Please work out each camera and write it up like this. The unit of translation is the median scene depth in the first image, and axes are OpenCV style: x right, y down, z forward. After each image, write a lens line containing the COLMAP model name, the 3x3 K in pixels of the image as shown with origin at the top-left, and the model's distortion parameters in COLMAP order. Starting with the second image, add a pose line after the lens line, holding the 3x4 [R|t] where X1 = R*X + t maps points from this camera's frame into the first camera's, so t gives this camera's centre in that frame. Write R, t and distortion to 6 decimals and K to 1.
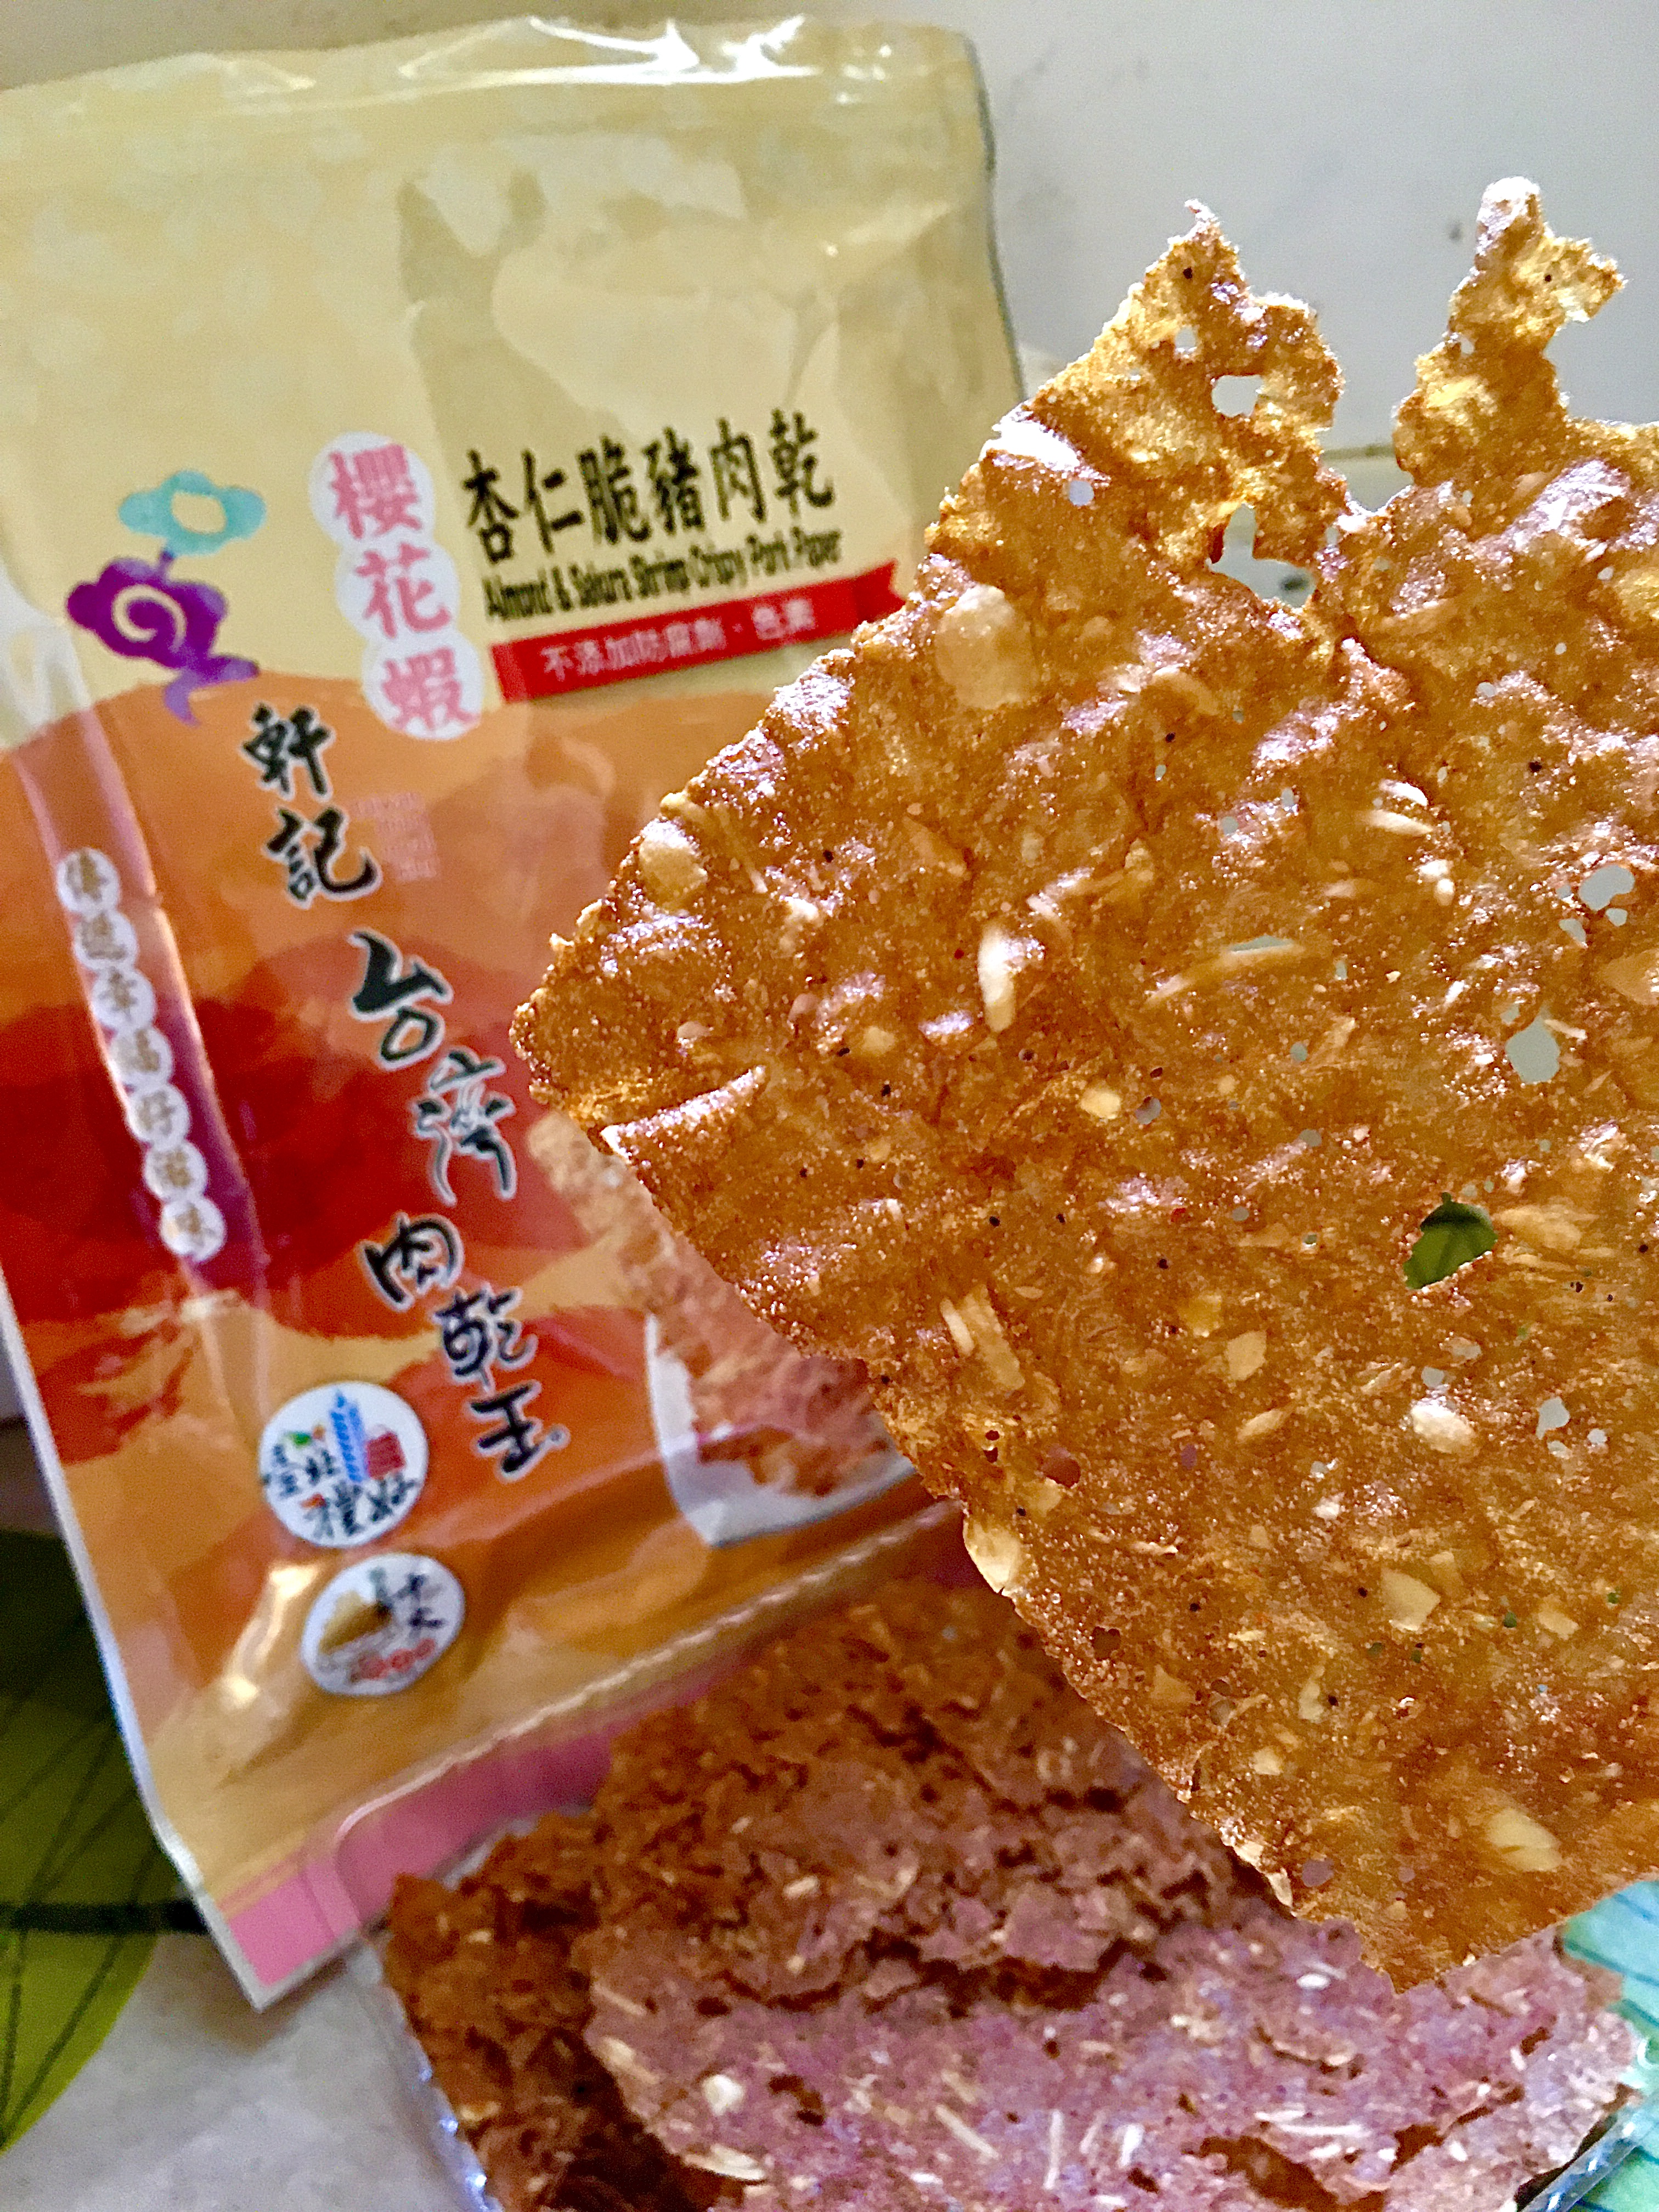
lens RADIAL K [[1893.0, 0, 829.5], [0, 1893.0, 1106.0], [0, 0, 1]] dist [0.046209, -0.078591]
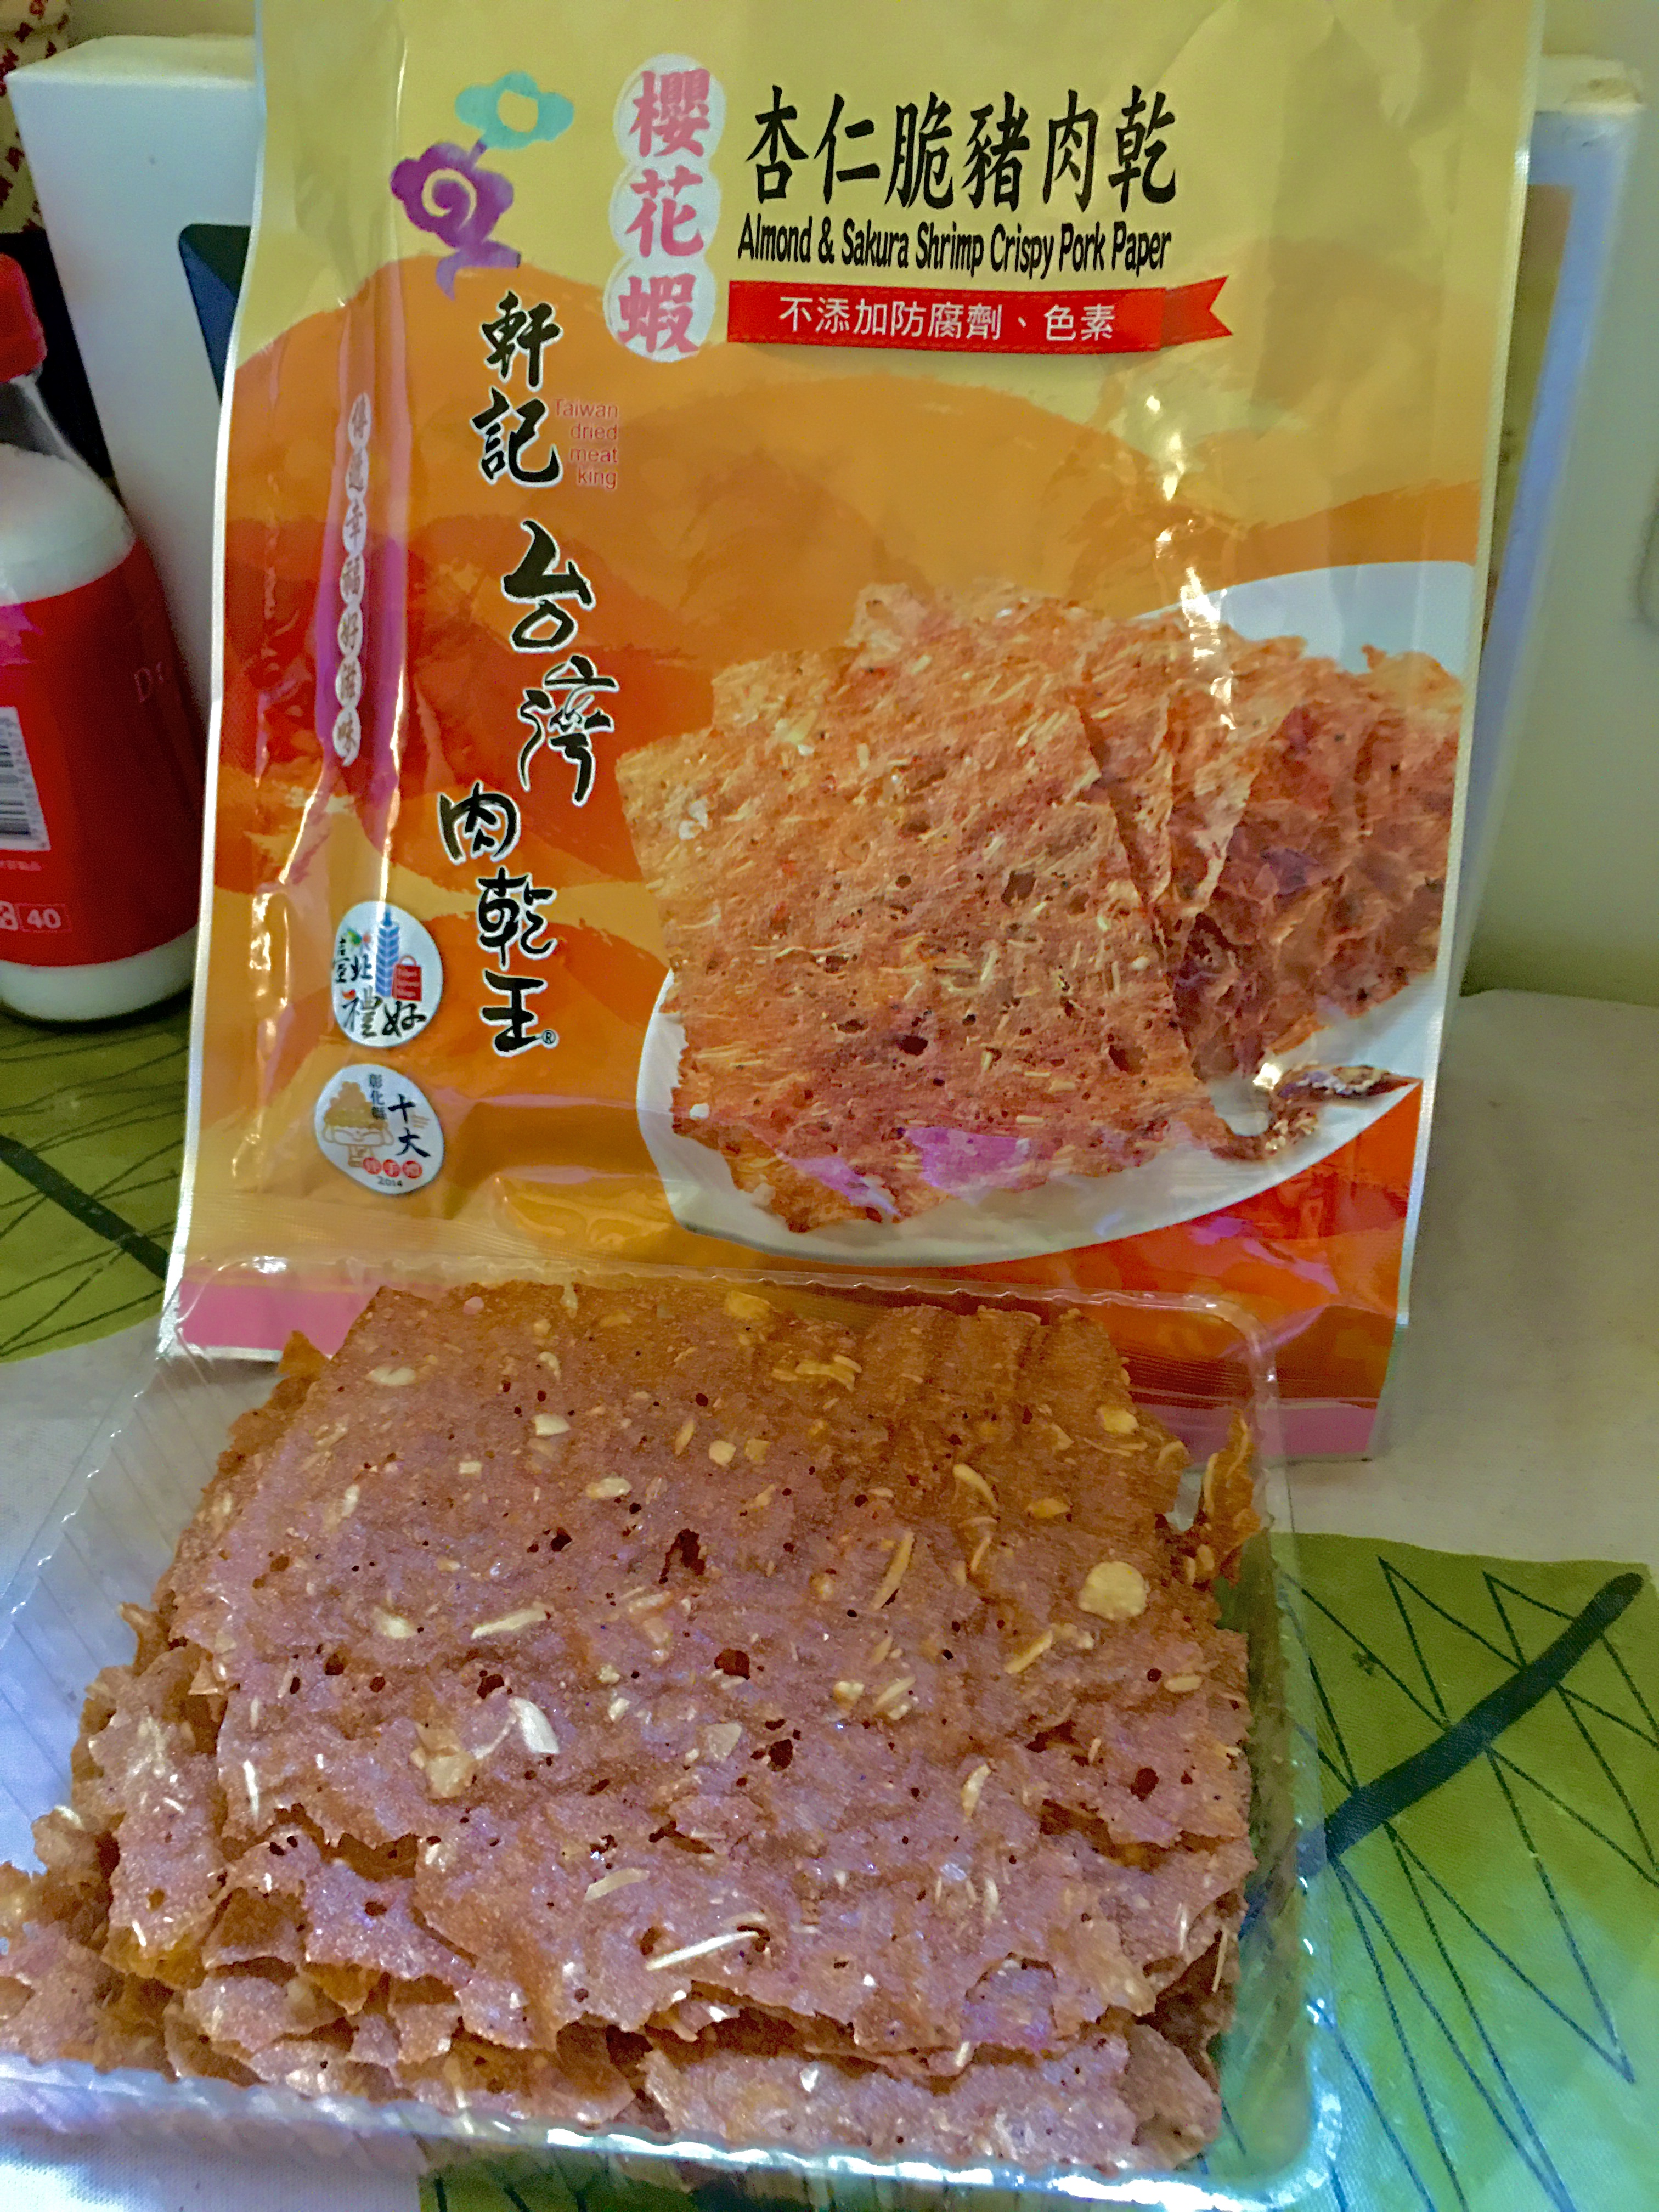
lens RADIAL K [[1893.0, 0, 829.5], [0, 1893.0, 1106.0], [0, 0, 1]] dist [0.046209, -0.078591]
pose [[0.707245, 0.374198, -0.599817, 0.633315], [-0.352326, 0.922126, 0.159843, -0.016265], [0.612920, 0.098283, 0.784009, 0.274066]]
